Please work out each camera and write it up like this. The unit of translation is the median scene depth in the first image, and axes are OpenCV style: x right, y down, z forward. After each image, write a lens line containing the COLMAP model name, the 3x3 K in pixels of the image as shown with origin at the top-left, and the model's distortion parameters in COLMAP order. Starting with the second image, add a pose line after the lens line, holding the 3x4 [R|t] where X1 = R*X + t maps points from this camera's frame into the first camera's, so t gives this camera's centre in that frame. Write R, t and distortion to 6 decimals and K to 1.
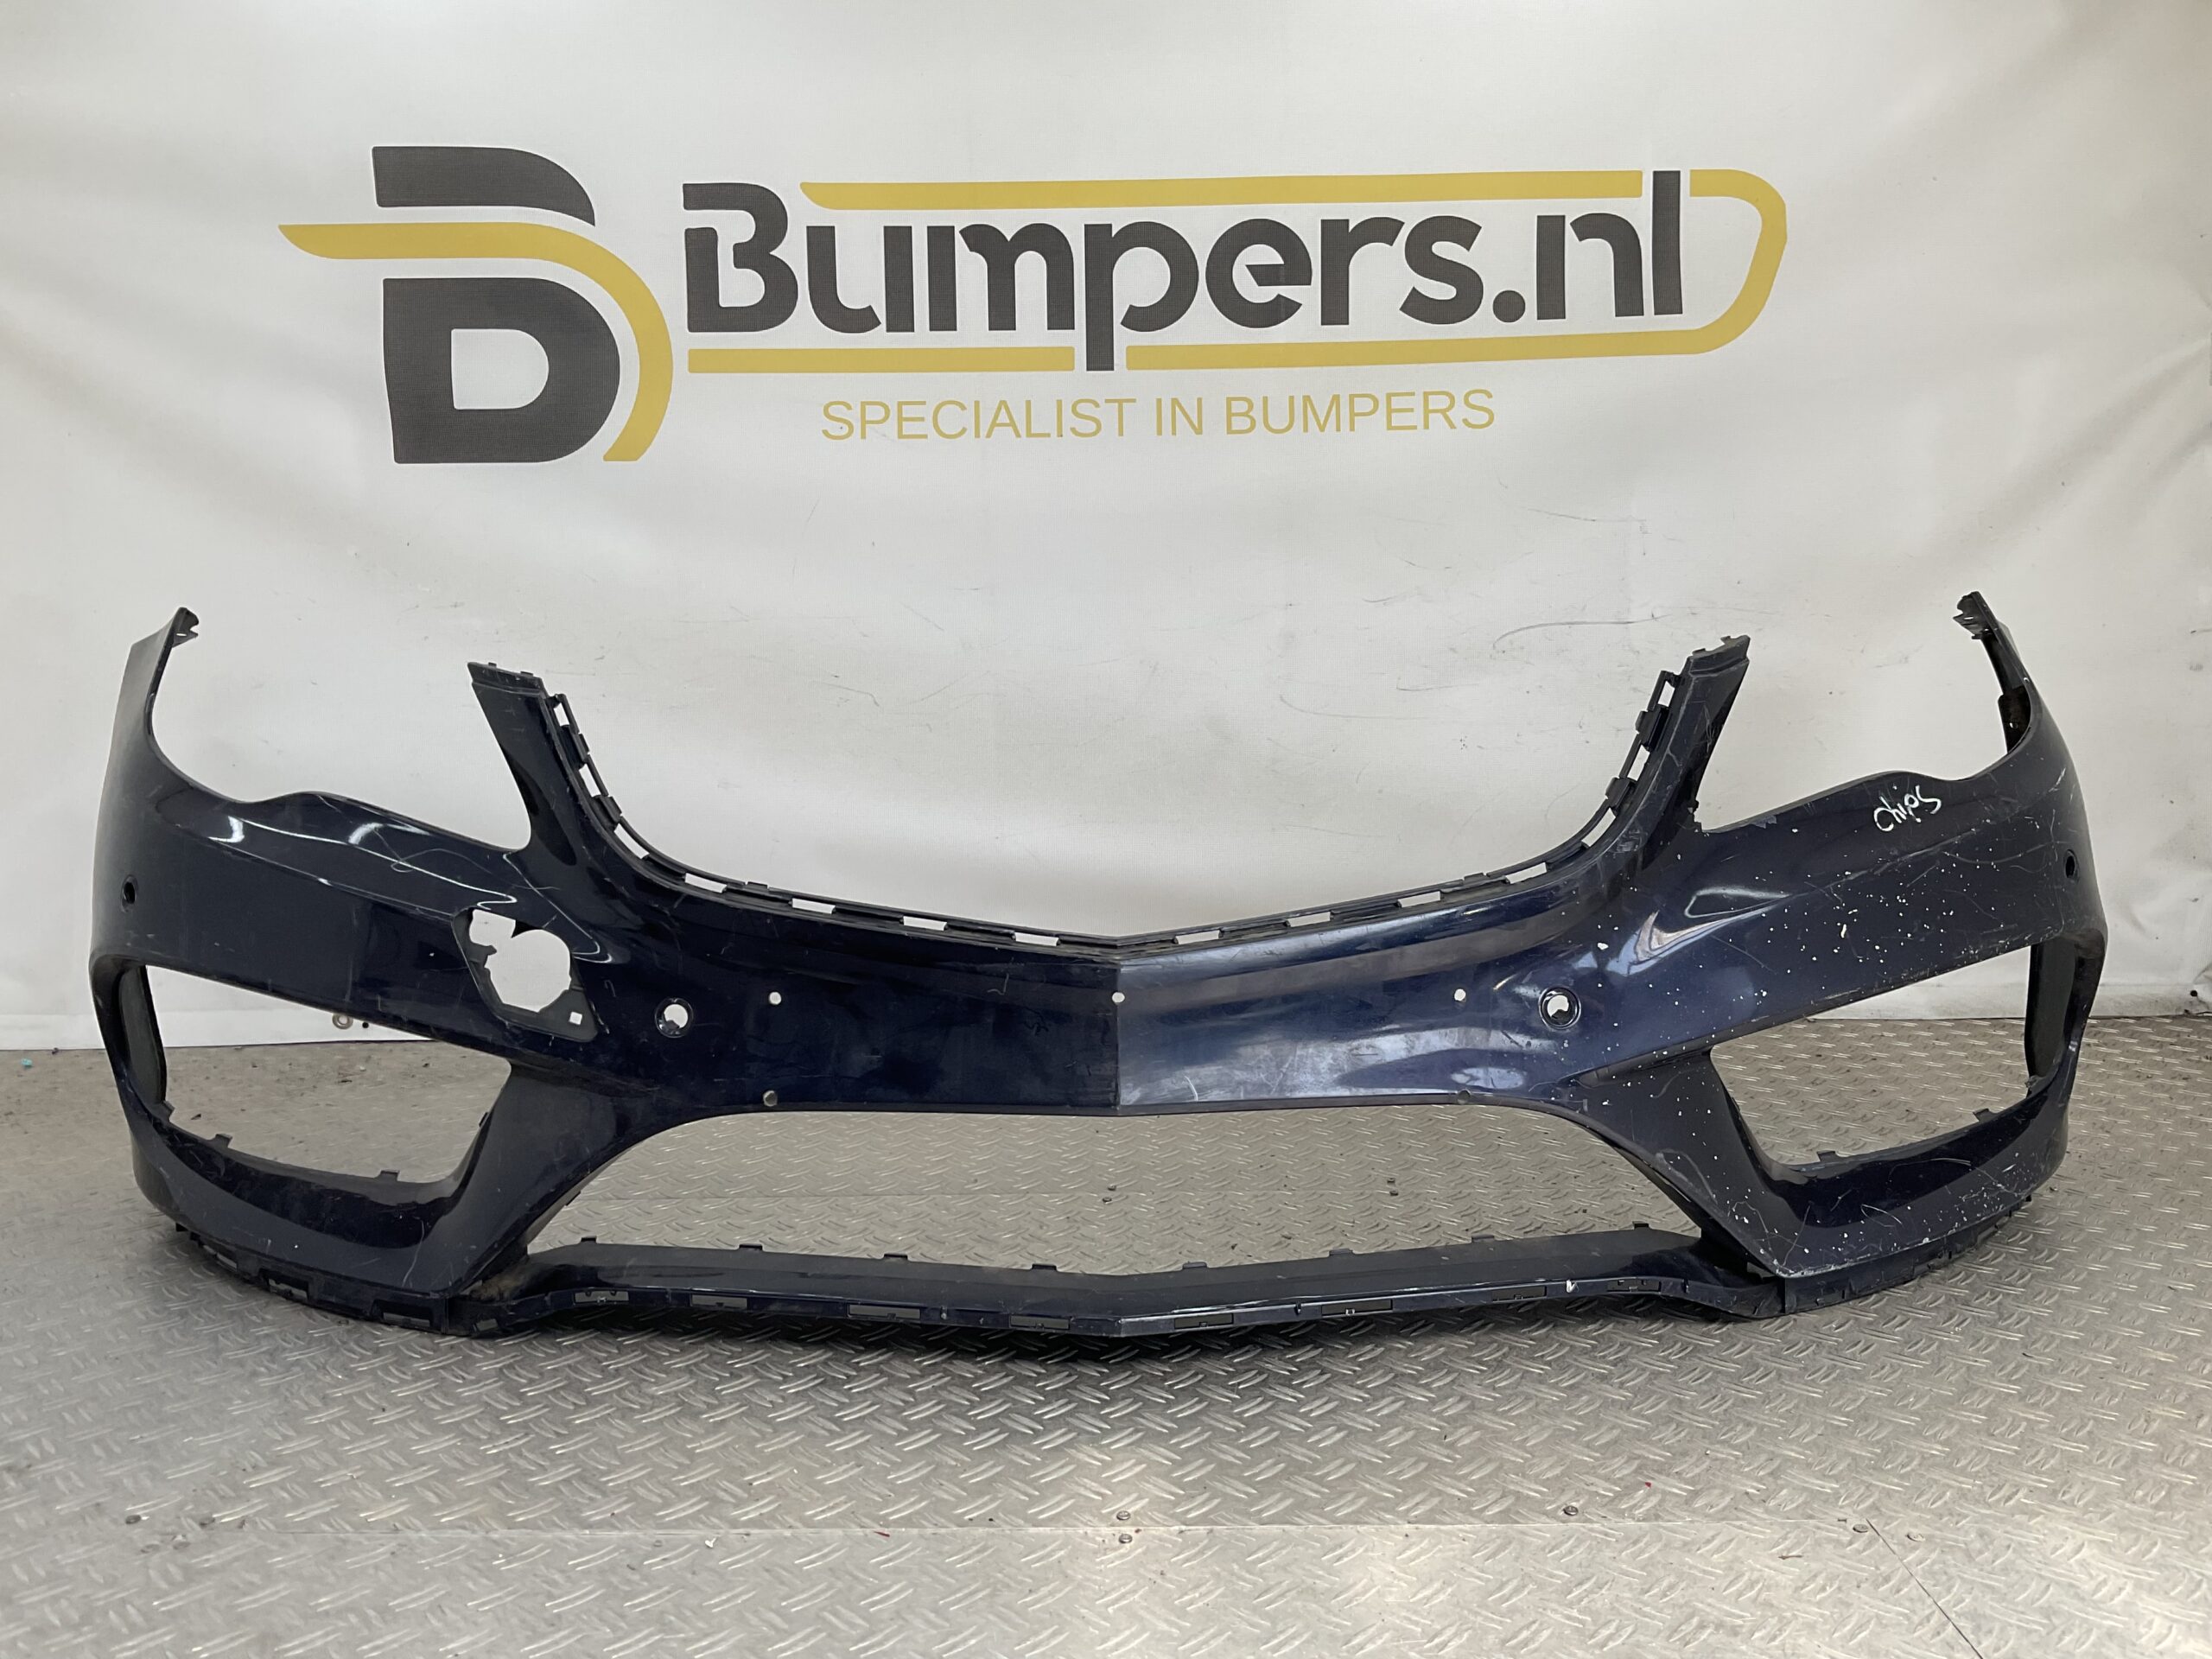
lens RADIAL K [[1827.9, 0, 1106.2], [0, 1827.9, 820.7], [0, 0, 1]] dist [0.084783, -0.156244]
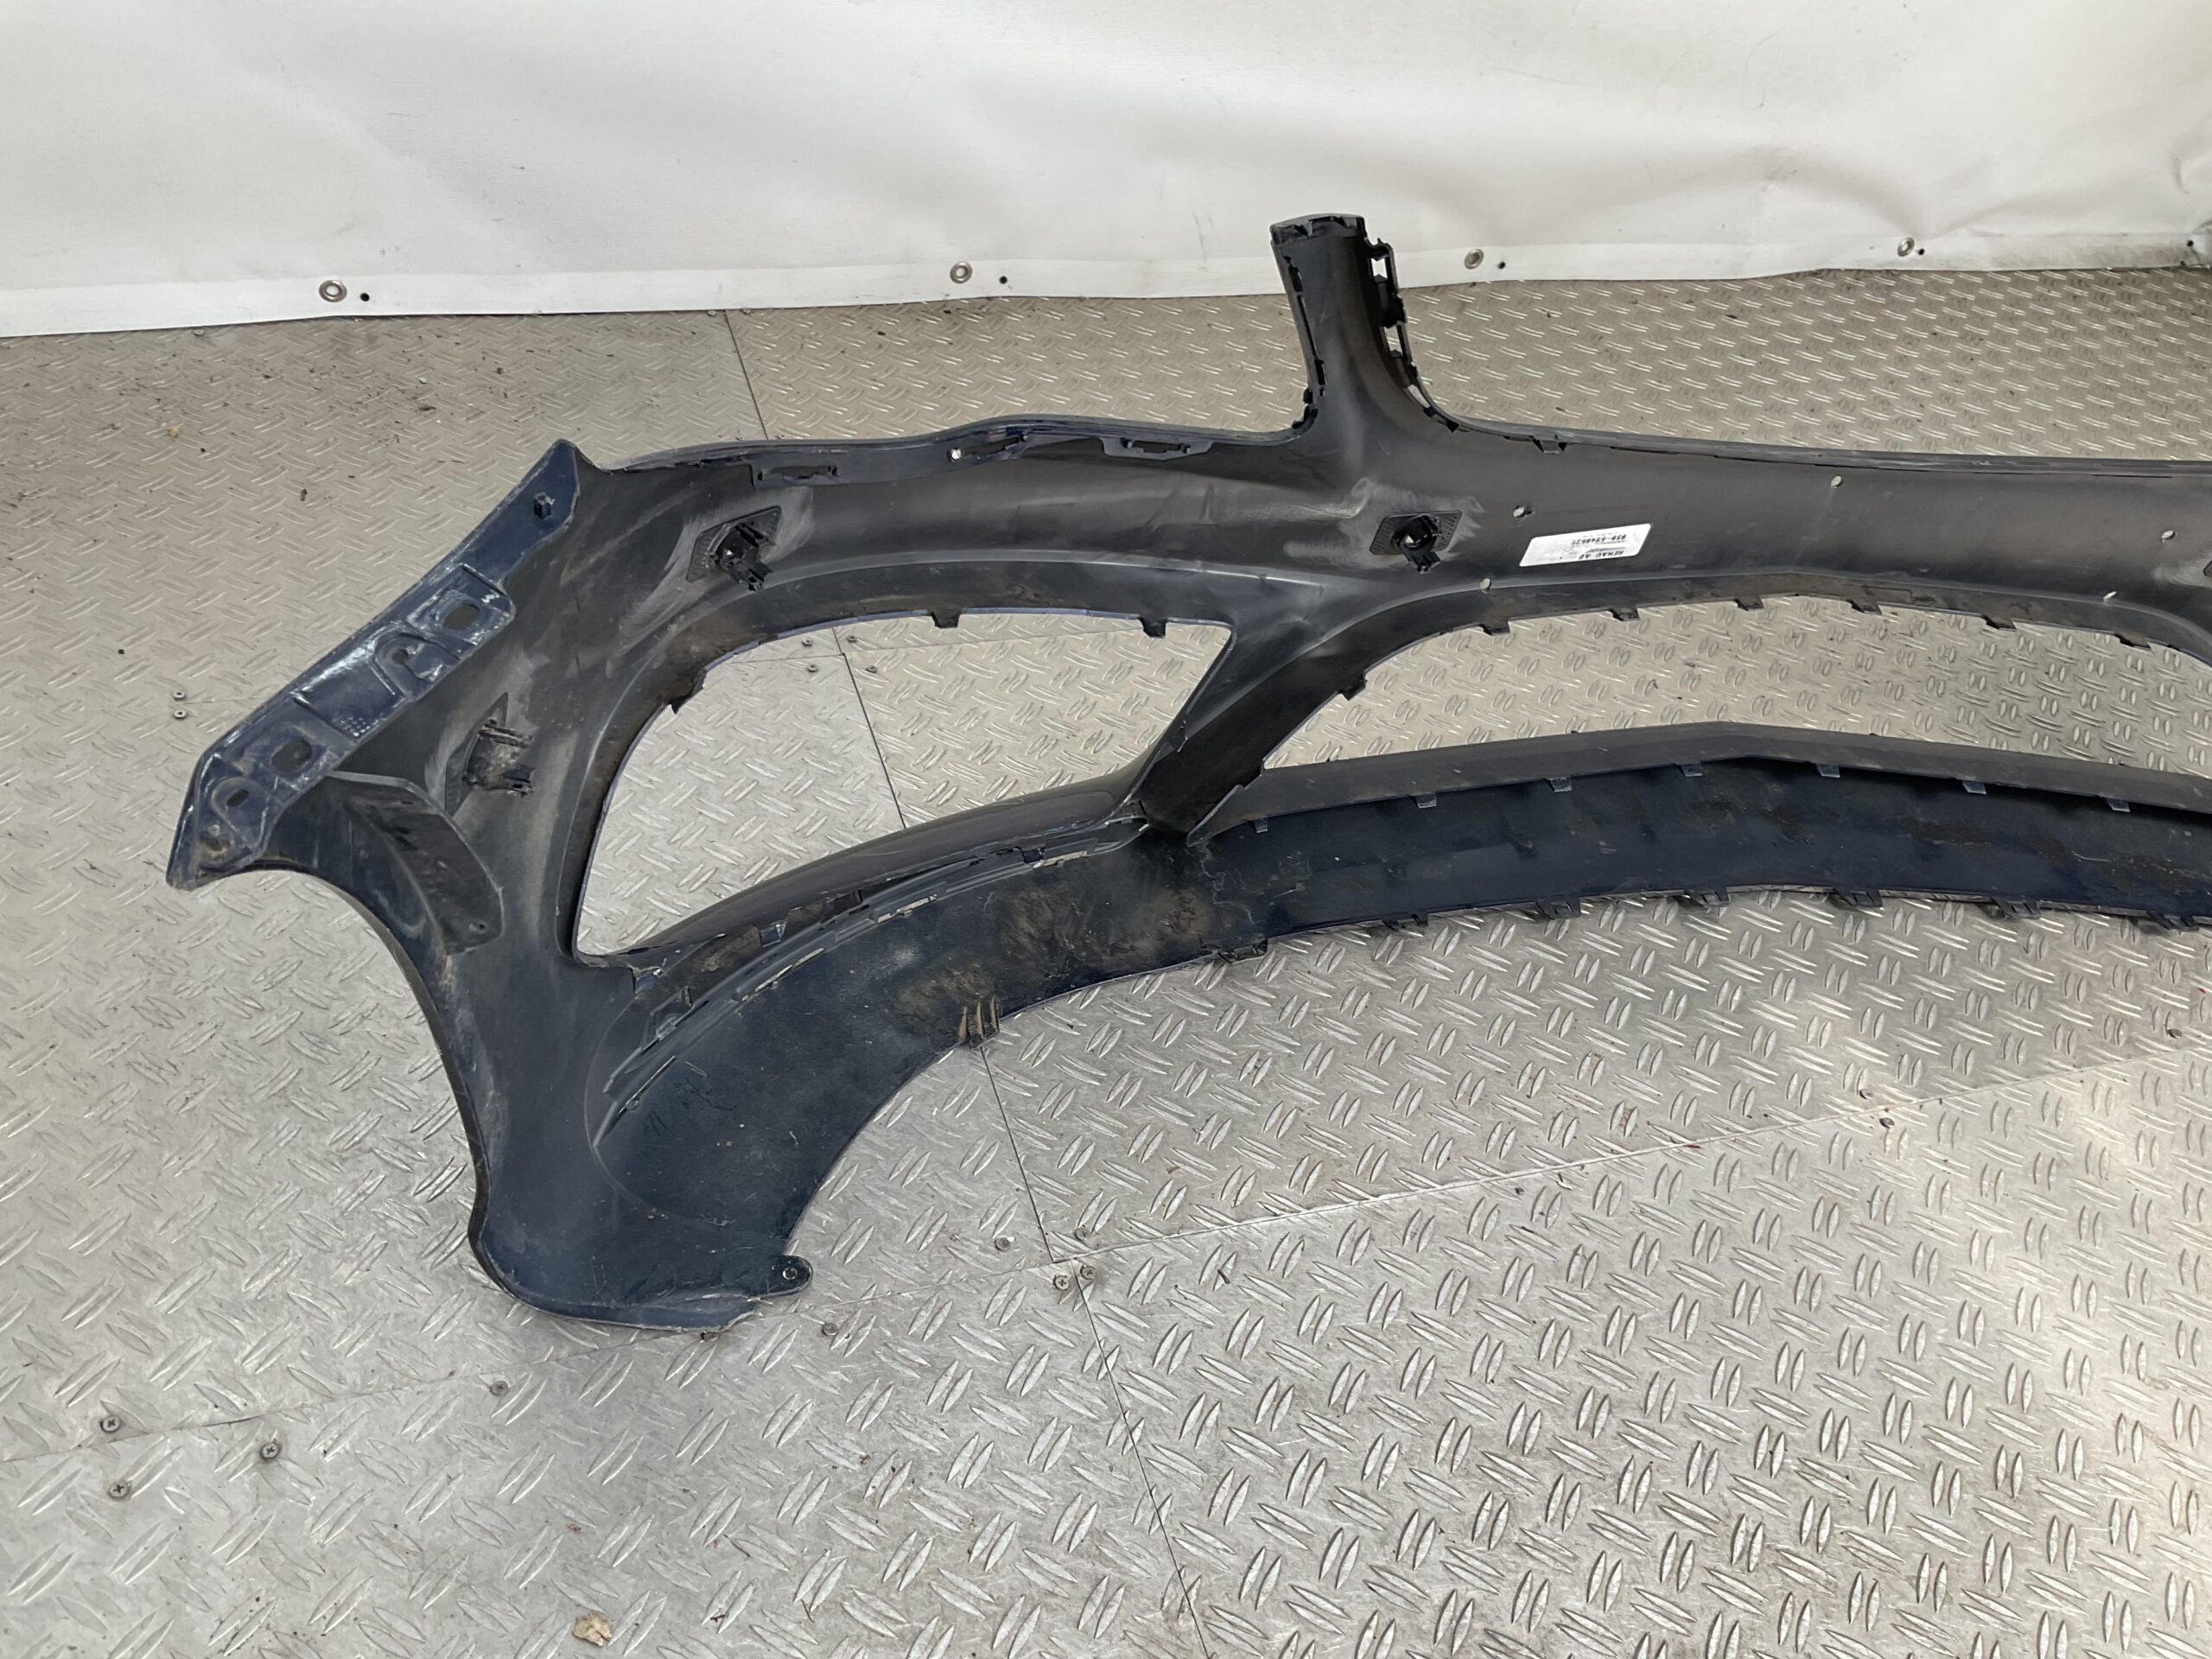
lens RADIAL K [[1827.9, 0, 1107.0], [0, 1827.9, 834.8], [0, 0, 1]] dist [0.084783, -0.156244]
pose [[0.949025, -0.100031, 0.298906, -0.371235], [-0.087094, 0.828166, 0.553674, -0.164043], [-0.302929, -0.551483, 0.777239, 0.182333]]
